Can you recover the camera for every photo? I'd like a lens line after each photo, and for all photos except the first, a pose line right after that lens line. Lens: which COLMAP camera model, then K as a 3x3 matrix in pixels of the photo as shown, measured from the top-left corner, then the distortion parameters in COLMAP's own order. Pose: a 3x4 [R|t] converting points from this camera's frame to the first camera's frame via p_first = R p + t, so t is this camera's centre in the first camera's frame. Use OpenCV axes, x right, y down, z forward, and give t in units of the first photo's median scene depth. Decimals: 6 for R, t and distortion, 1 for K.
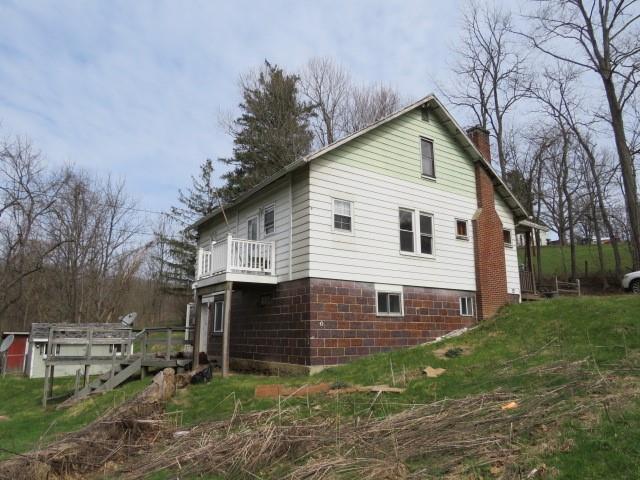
lens RADIAL K [[448.5, 0, 316.6], [0, 448.5, 238.4], [0, 0, 1]] dist [-0.029604, -0.000578]
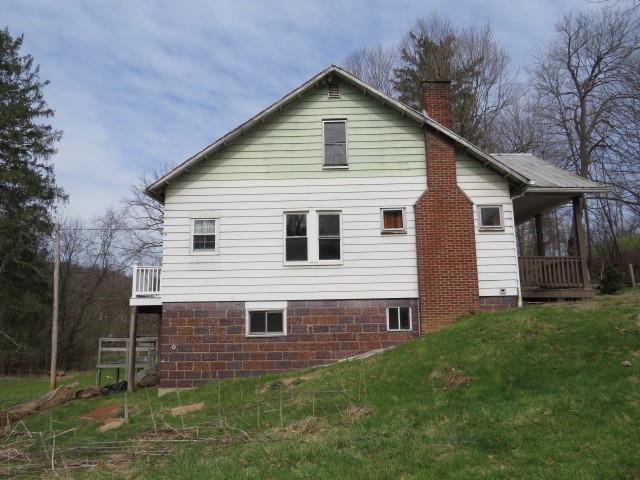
lens RADIAL K [[448.5, 0, 316.6], [0, 448.5, 238.4], [0, 0, 1]] dist [-0.029604, -0.000578]
pose [[0.818932, -0.110713, -0.563110, 0.703707], [0.137060, 0.990552, 0.004575, -0.012664], [0.557283, -0.080927, 0.826370, 0.287462]]
